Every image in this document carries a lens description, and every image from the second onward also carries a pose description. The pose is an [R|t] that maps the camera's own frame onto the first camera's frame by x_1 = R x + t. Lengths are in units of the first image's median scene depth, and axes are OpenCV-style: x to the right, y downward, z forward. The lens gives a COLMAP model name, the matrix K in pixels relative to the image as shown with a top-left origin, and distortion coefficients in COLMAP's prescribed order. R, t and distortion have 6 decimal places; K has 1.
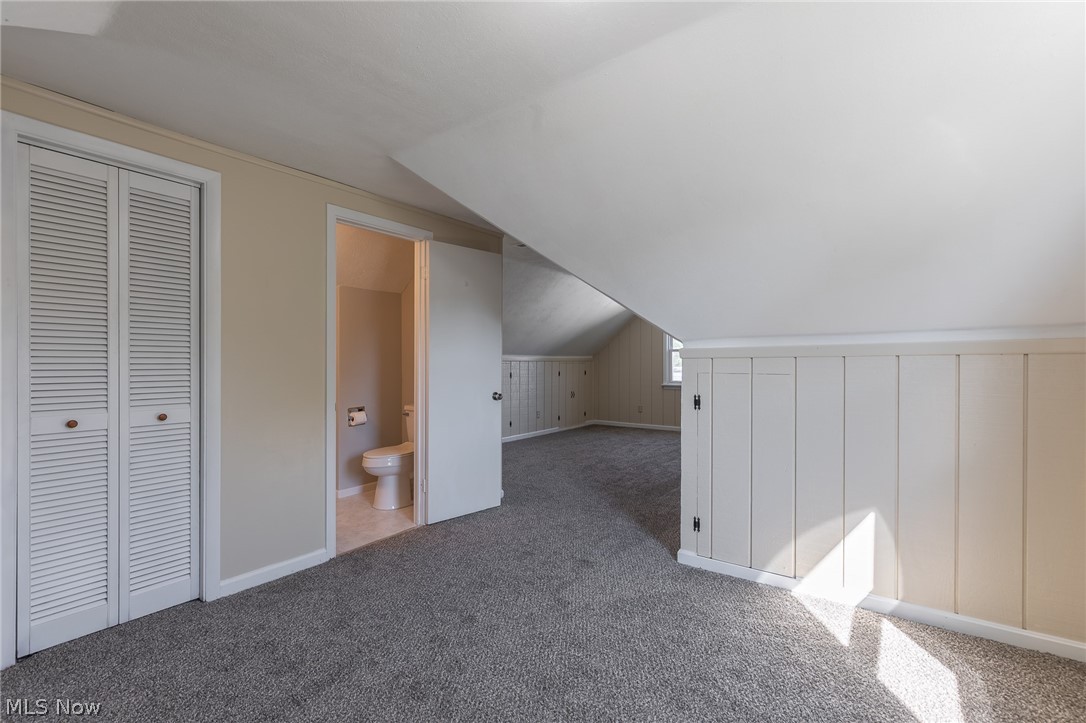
lens RADIAL K [[493.2, 0, 543.0], [0, 493.2, 361.5], [0, 0, 1]] dist [0.002477, -0.000160]
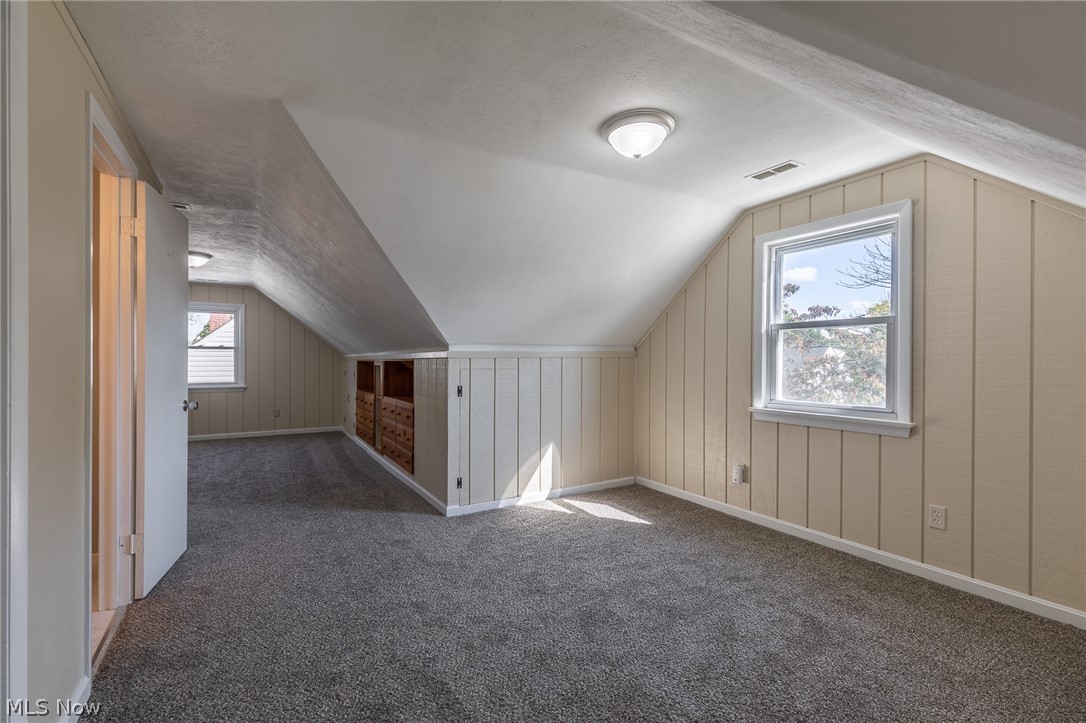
lens RADIAL K [[493.2, 0, 543.0], [0, 493.2, 361.5], [0, 0, 1]] dist [0.002477, -0.000160]
pose [[0.371480, 0.004344, 0.928431, -0.926521], [-0.000129, 0.999989, -0.004627, 0.009369], [-0.928441, 0.001599, 0.371477, 0.325648]]
